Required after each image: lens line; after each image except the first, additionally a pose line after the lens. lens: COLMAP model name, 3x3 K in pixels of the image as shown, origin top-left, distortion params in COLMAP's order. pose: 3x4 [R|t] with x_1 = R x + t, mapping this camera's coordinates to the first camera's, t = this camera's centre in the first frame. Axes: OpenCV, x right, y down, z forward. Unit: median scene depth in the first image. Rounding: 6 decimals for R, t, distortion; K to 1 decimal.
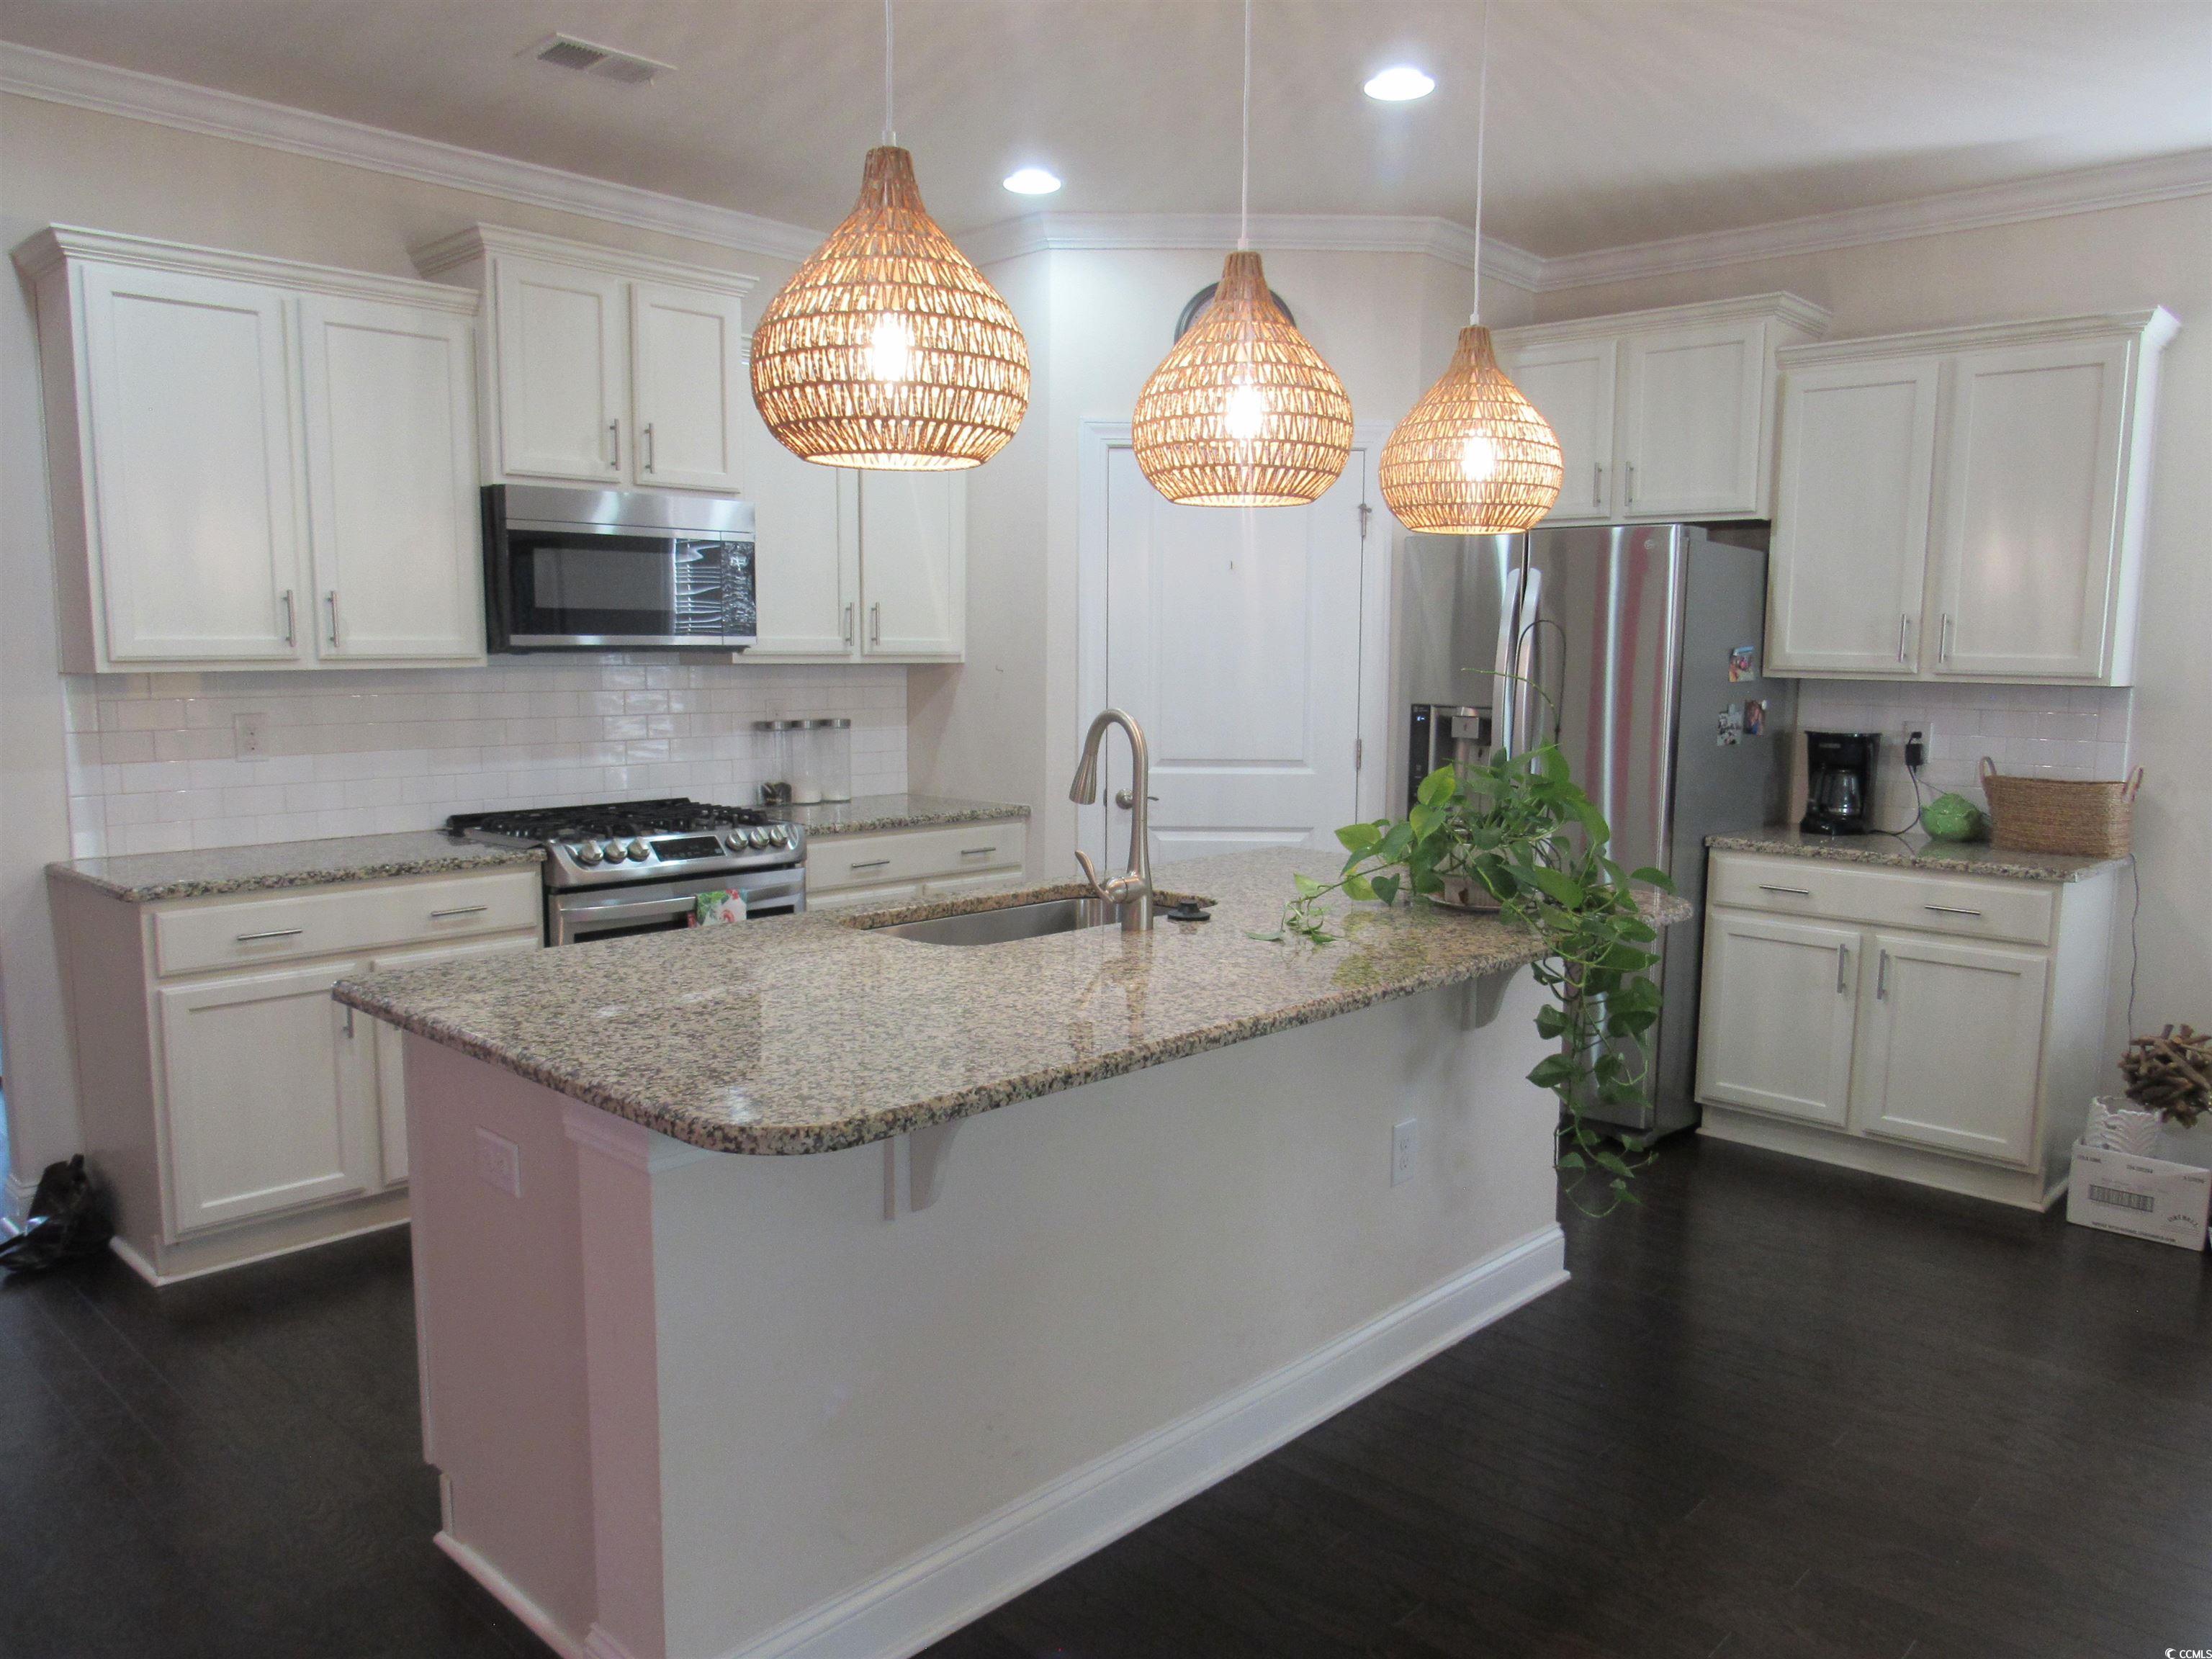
lens RADIAL K [[1573.2, 0, 1106.0], [0, 1573.2, 829.5], [0, 0, 1]] dist [-0.006065, -0.001547]
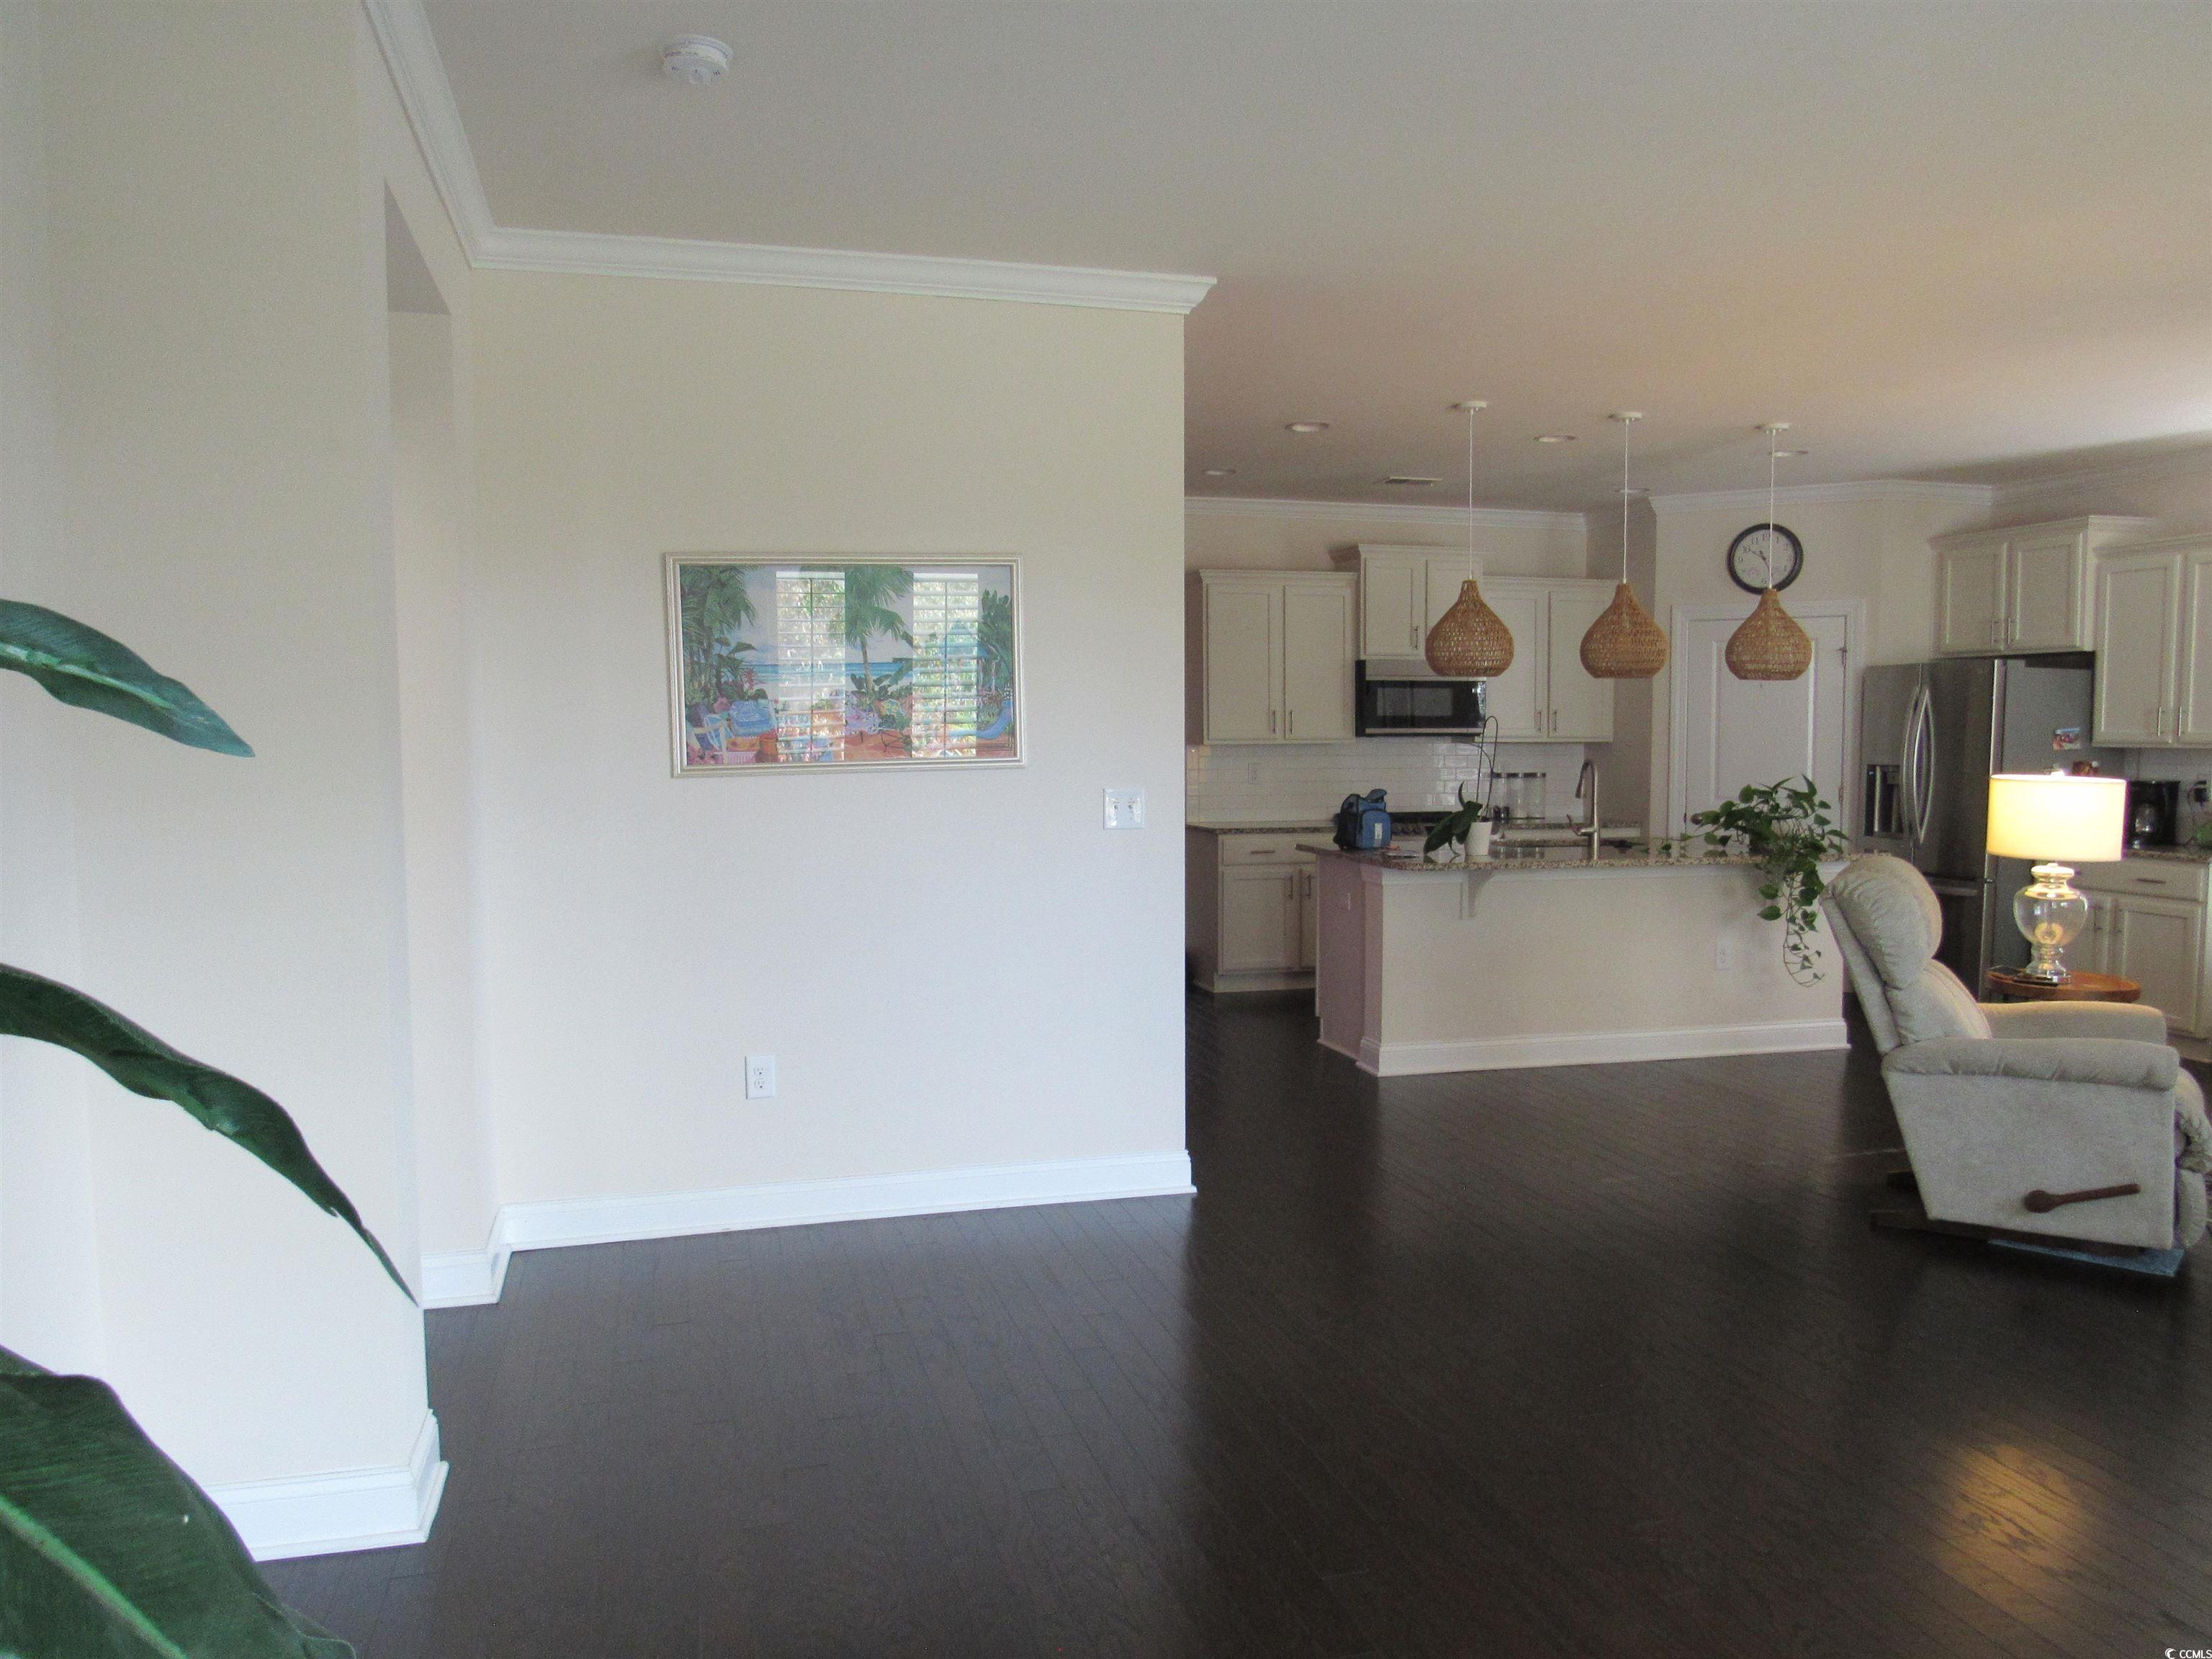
lens RADIAL K [[1573.2, 0, 1106.0], [0, 1573.2, 829.5], [0, 0, 1]] dist [-0.006065, -0.001547]
pose [[0.854821, 0.023309, -0.518399, 0.425675], [-0.052038, 0.997805, -0.040944, 0.117686], [0.516307, 0.061976, 0.854158, -0.986382]]
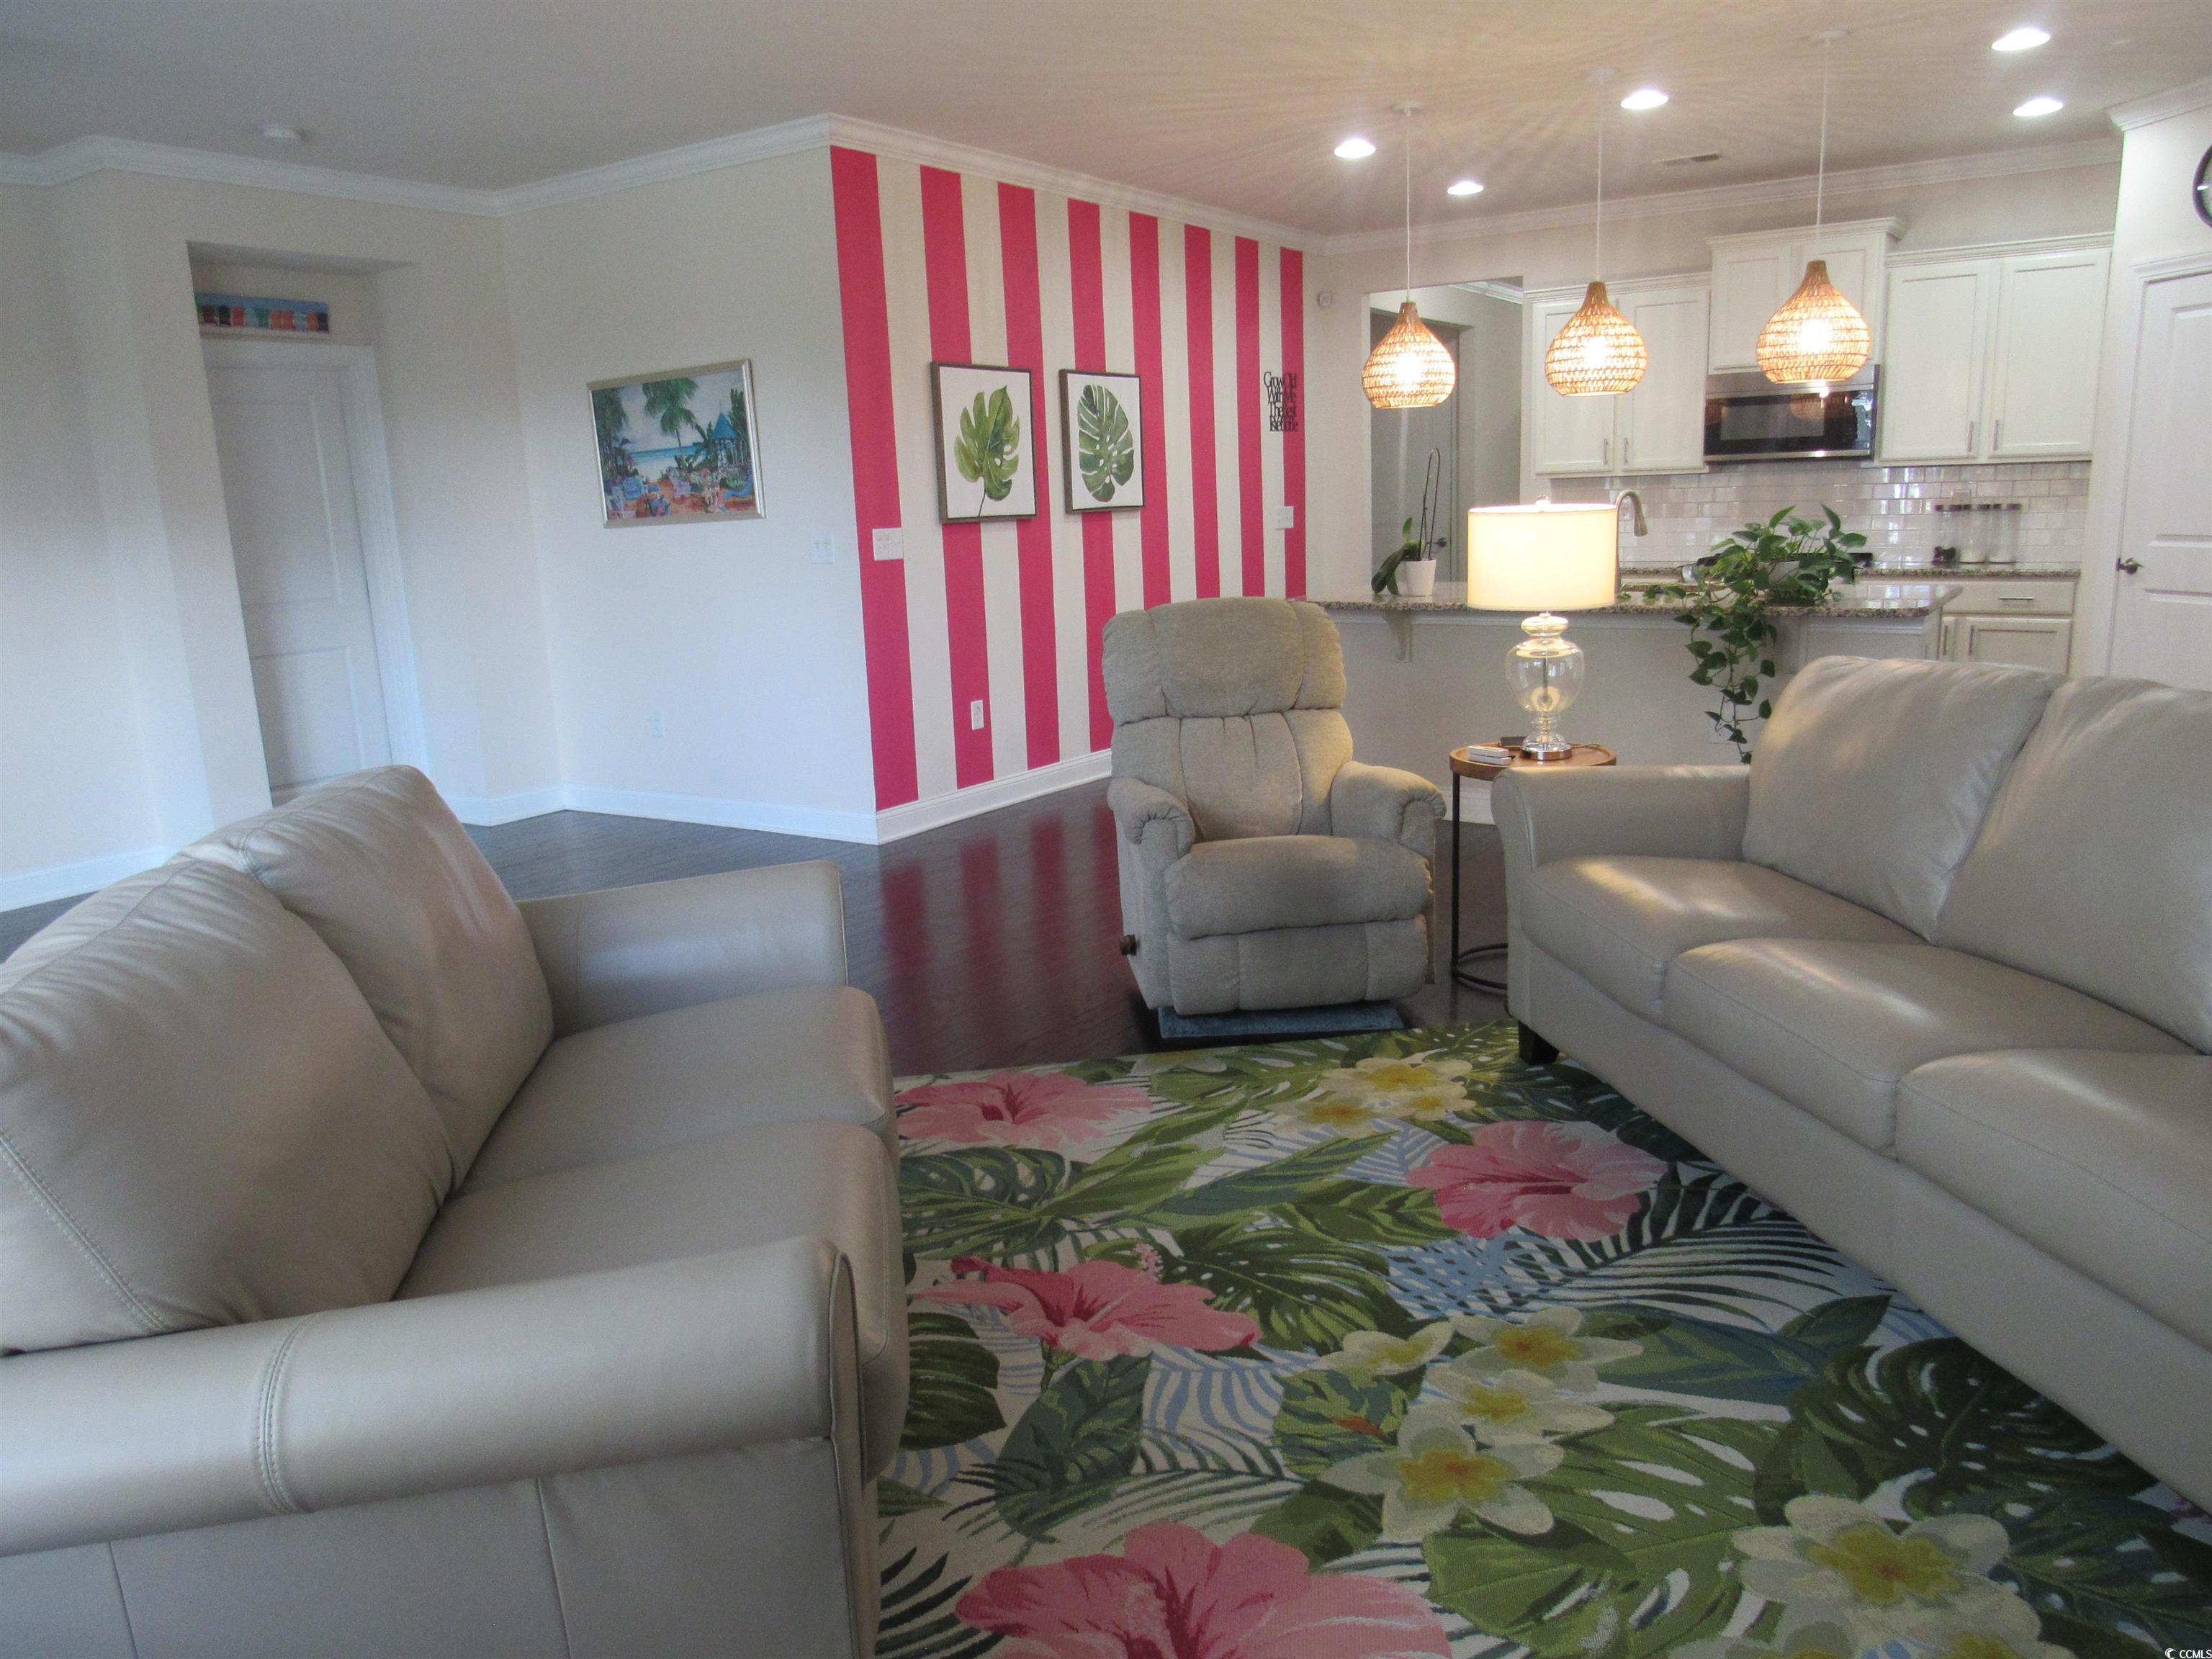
lens RADIAL K [[1573.2, 0, 1106.0], [0, 1573.2, 829.5], [0, 0, 1]] dist [-0.006065, -0.001547]
pose [[0.192966, 0.189758, -0.962682, 1.372449], [-0.076187, 0.981057, 0.178109, 0.032809], [0.978243, 0.038975, 0.203767, -0.067797]]
